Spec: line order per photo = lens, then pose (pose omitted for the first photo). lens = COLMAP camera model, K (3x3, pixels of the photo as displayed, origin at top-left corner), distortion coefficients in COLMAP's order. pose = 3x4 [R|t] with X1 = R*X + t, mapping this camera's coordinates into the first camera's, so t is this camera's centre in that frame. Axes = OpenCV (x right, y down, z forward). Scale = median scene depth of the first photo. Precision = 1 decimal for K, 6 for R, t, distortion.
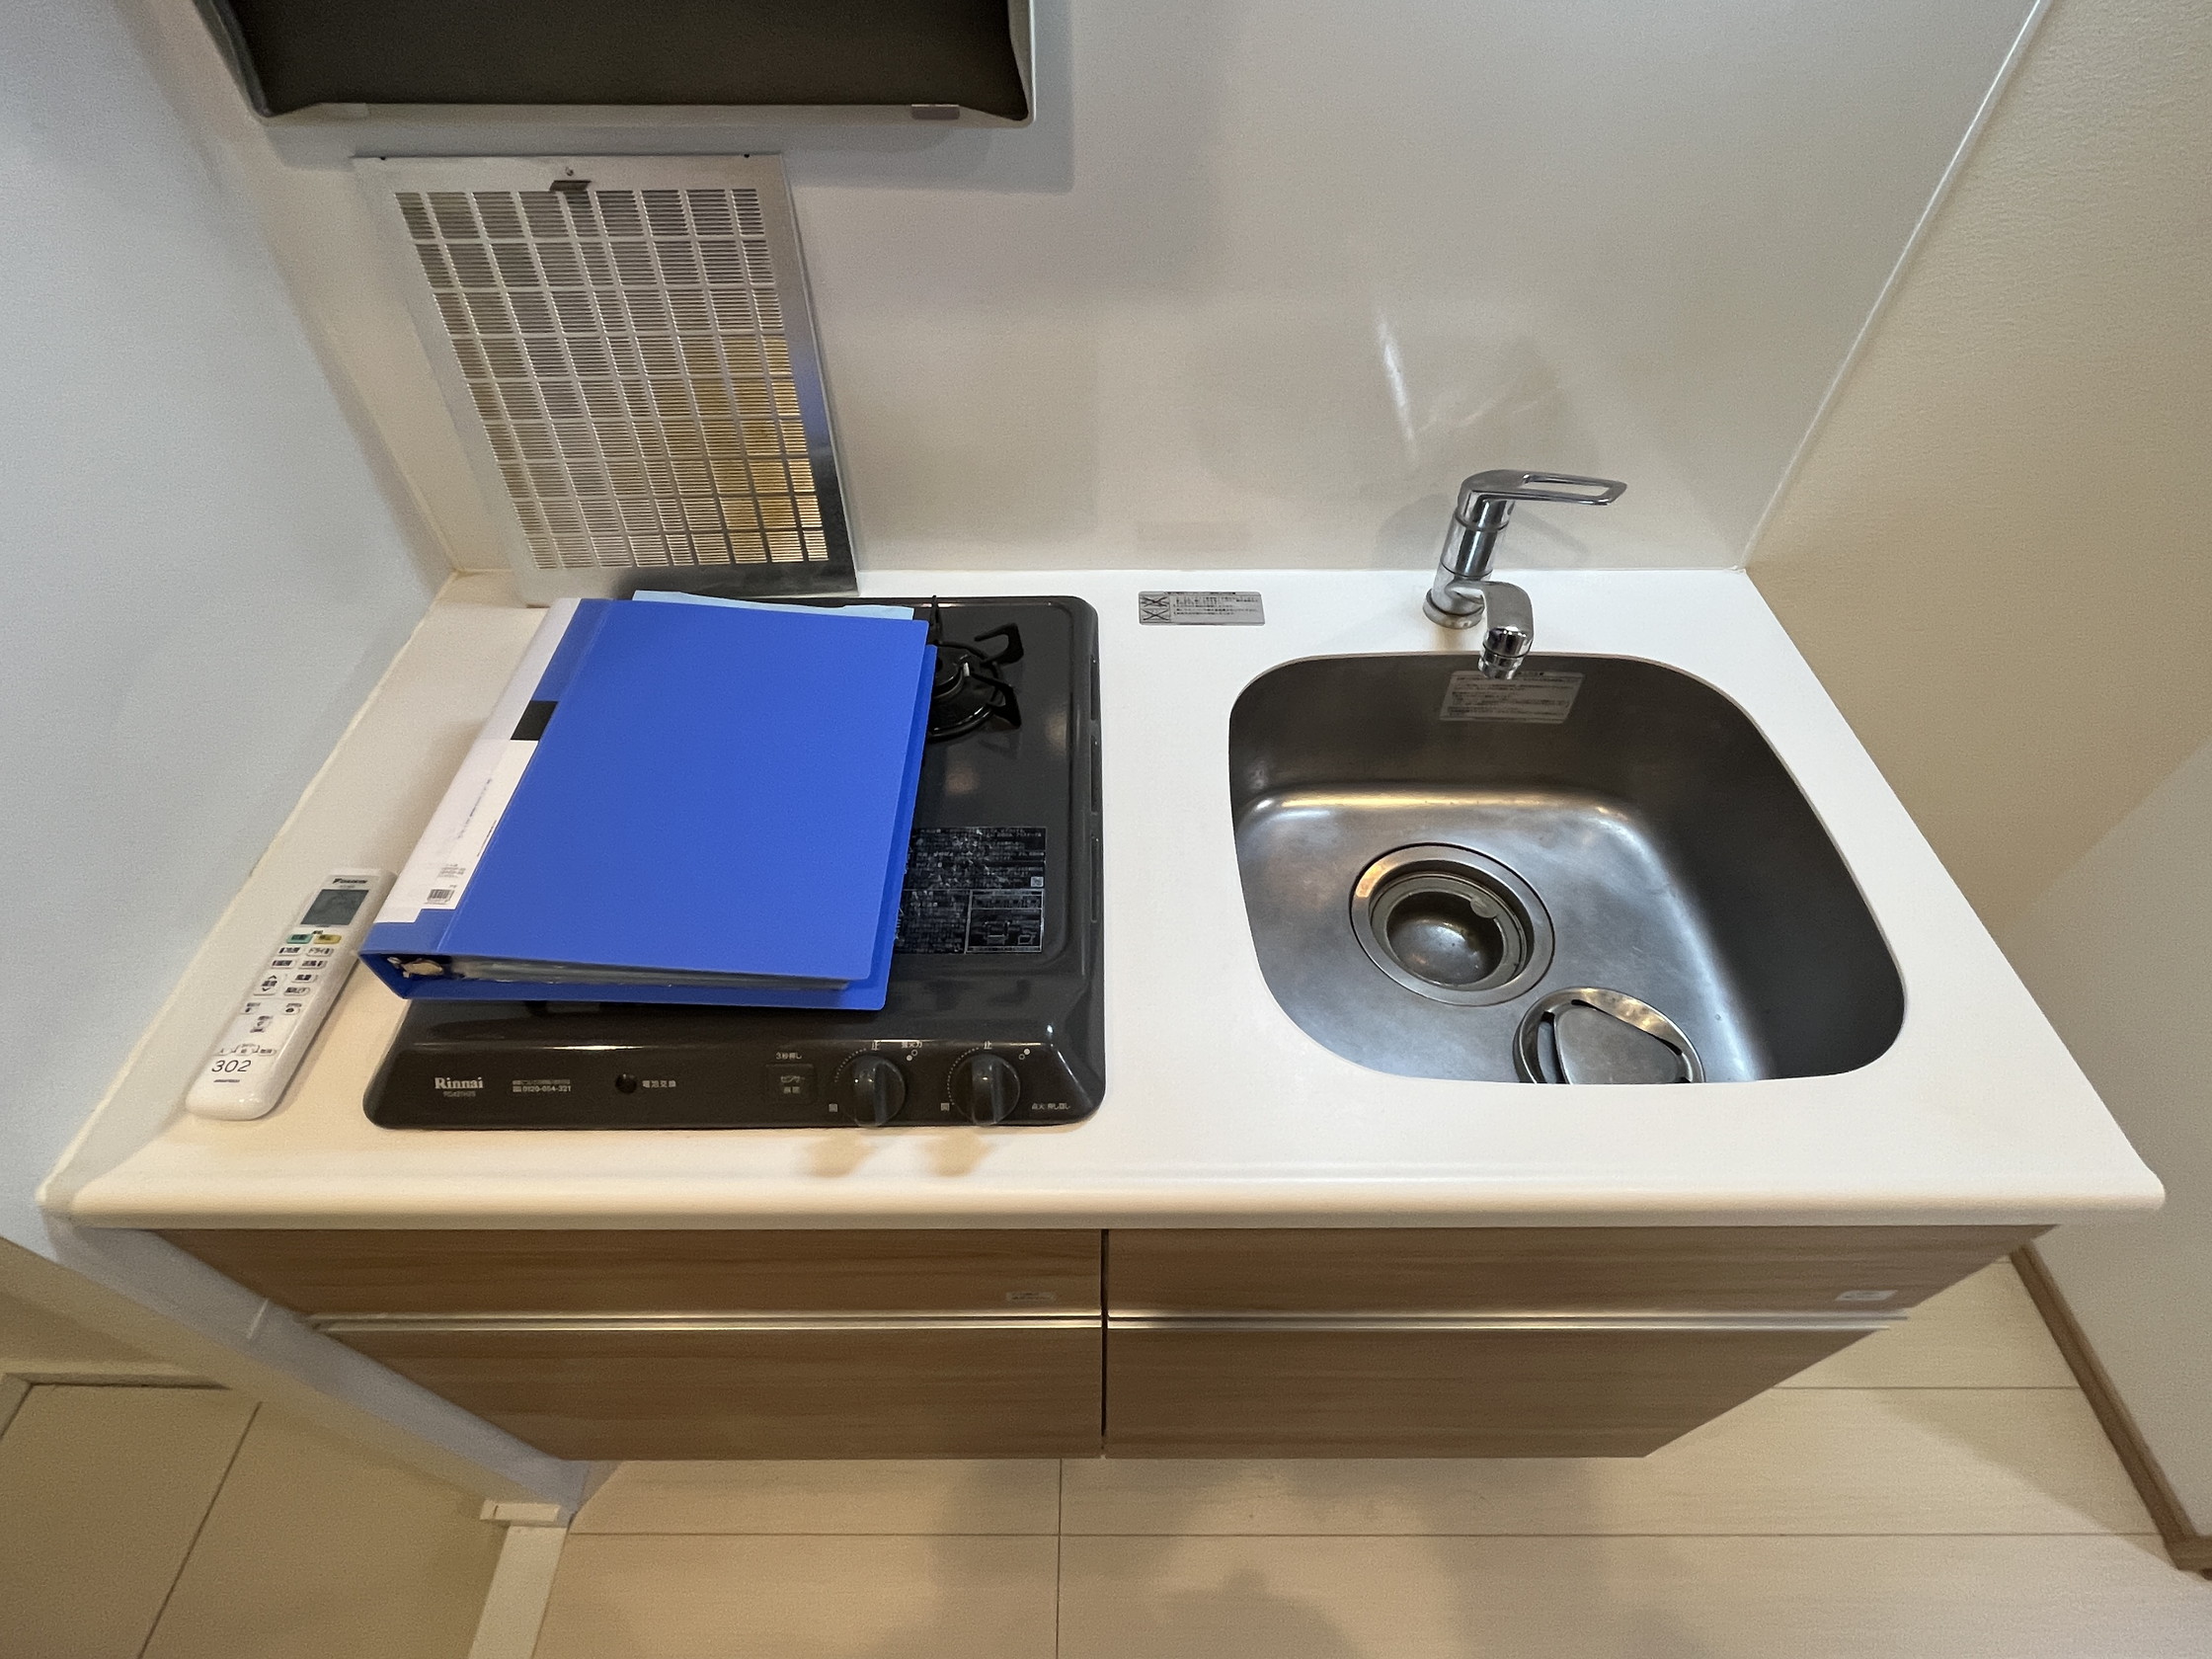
lens RADIAL K [[1065.2, 0, 1094.5], [0, 1065.2, 829.3], [0, 0, 1]] dist [-0.001259, 0.001512]
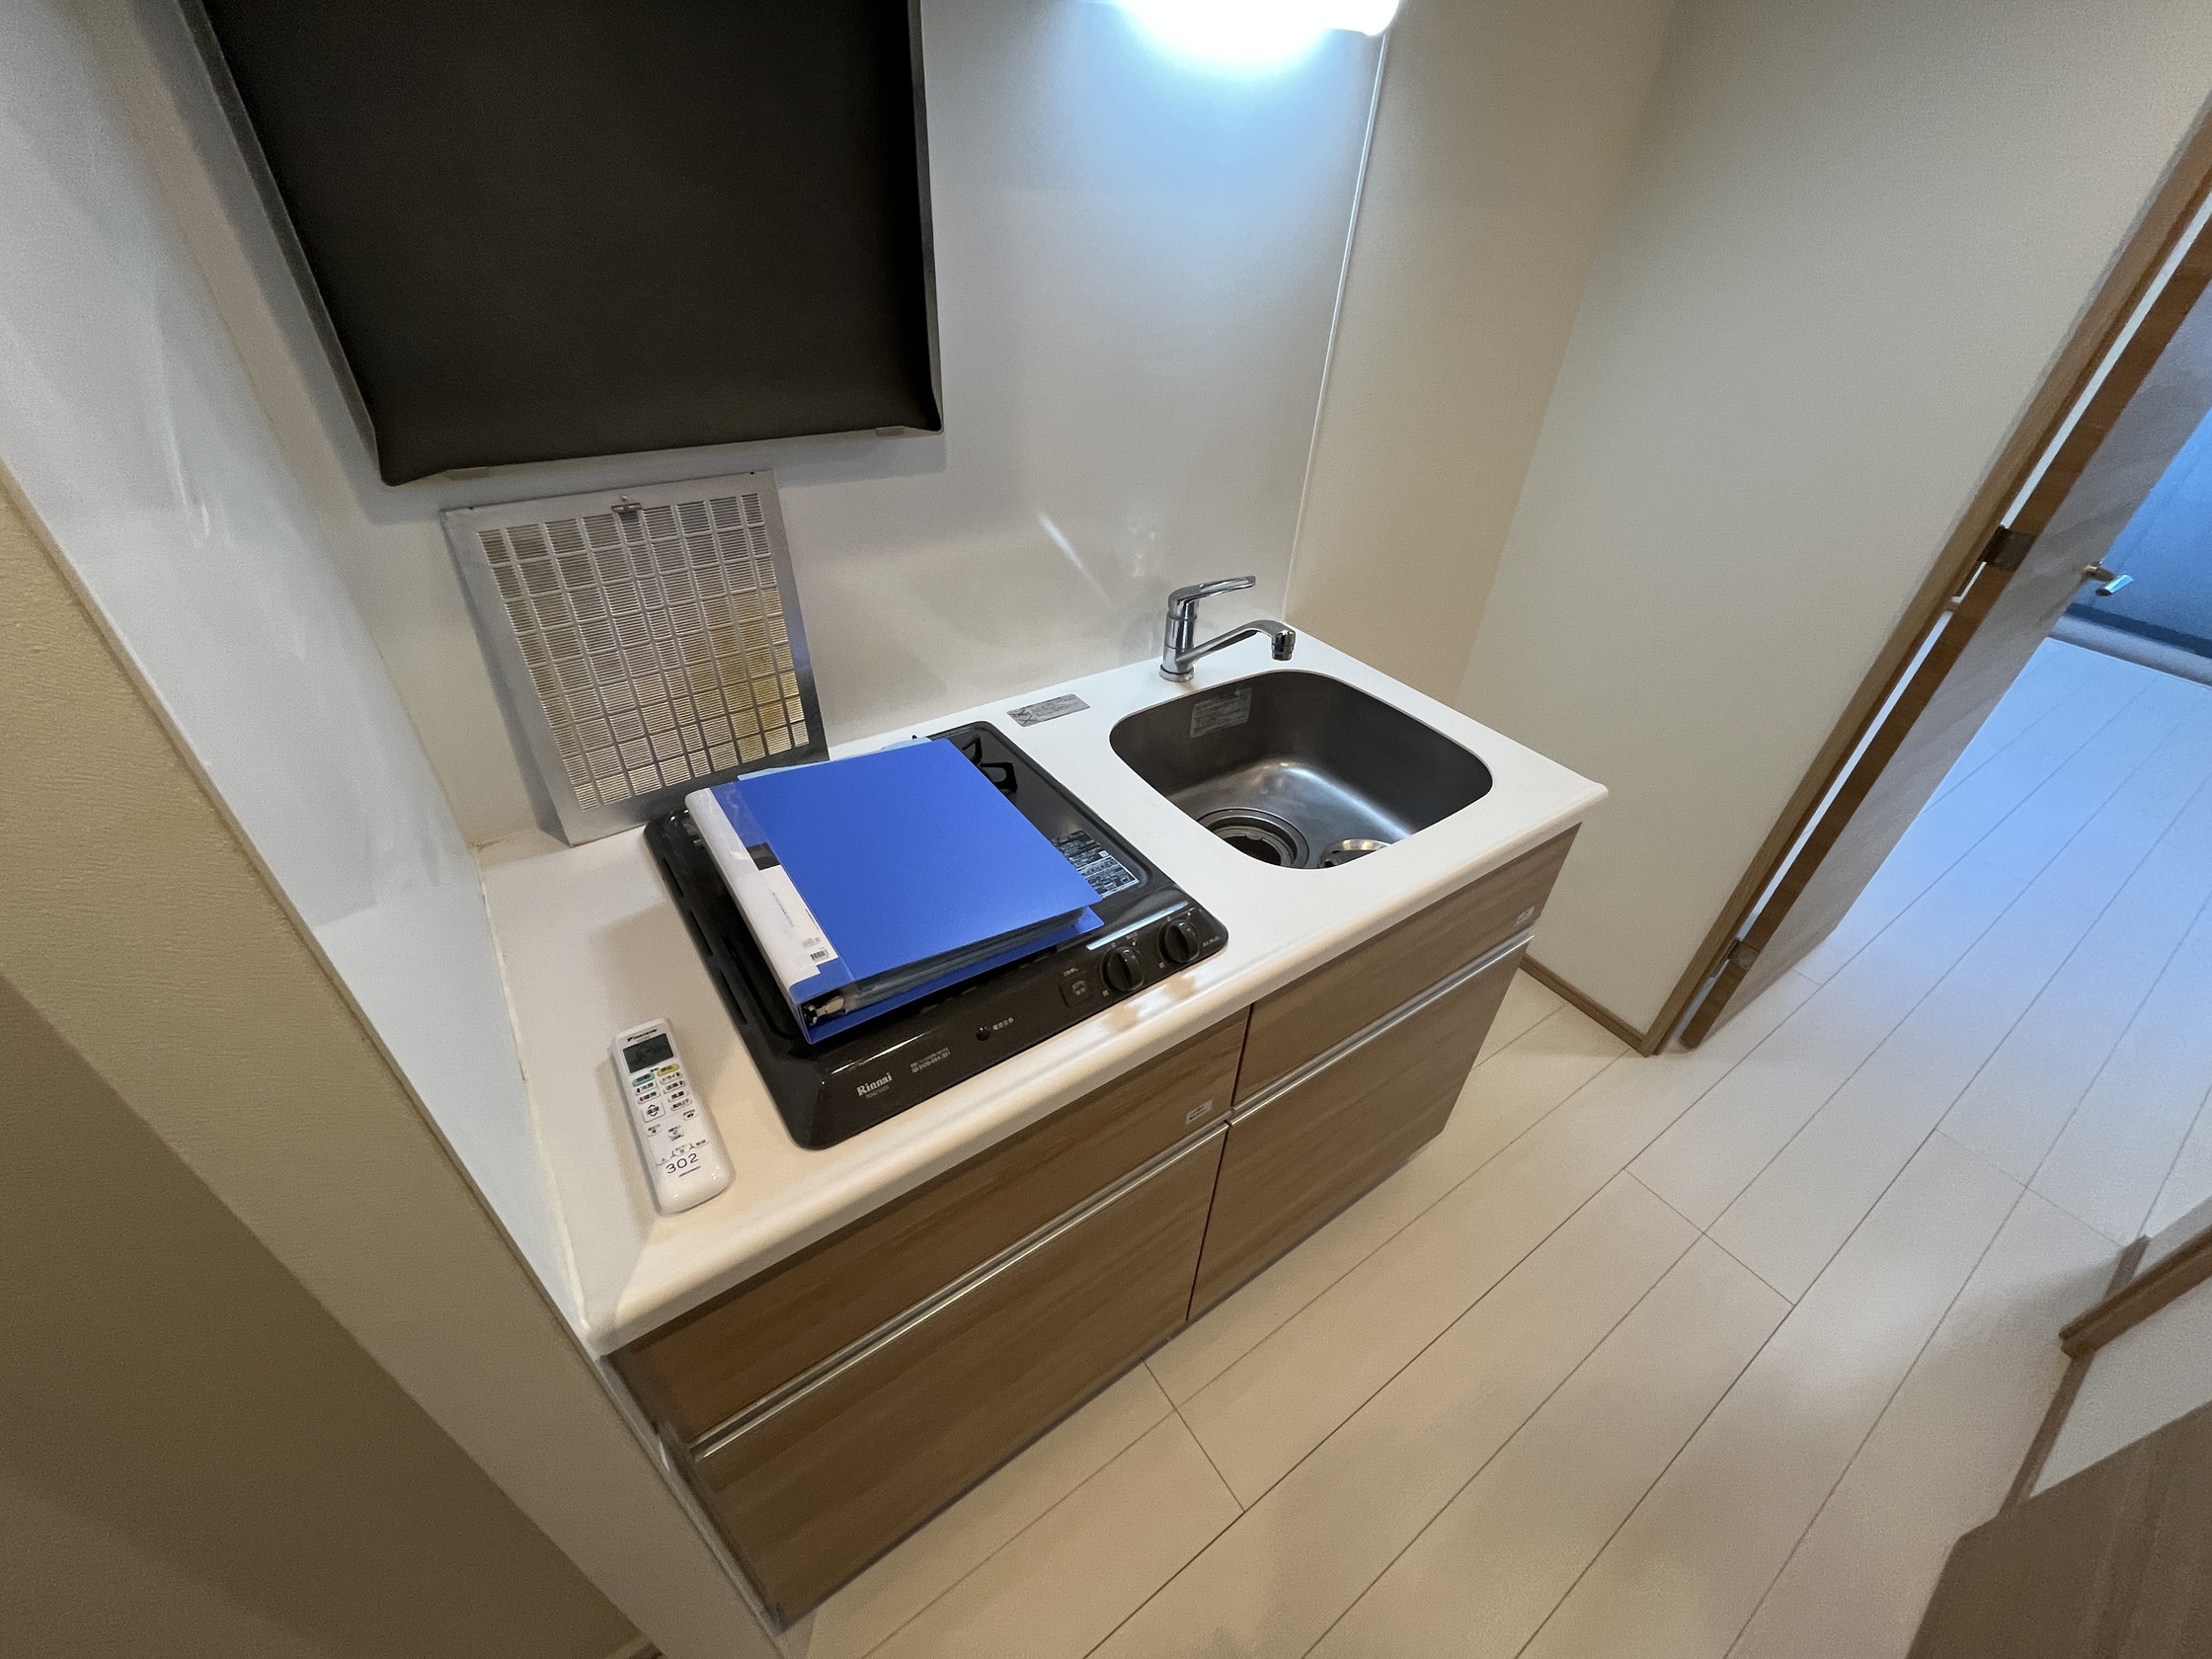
lens RADIAL K [[897.3, 0, 1109.1], [0, 897.3, 835.5], [0, 0, 1]] dist [0.002159, 0.000611]
pose [[0.817560, -0.313680, 0.482908, -0.646581], [0.401374, 0.911745, -0.087286, 0.136083], [-0.412910, 0.265189, 0.871310, -0.162697]]
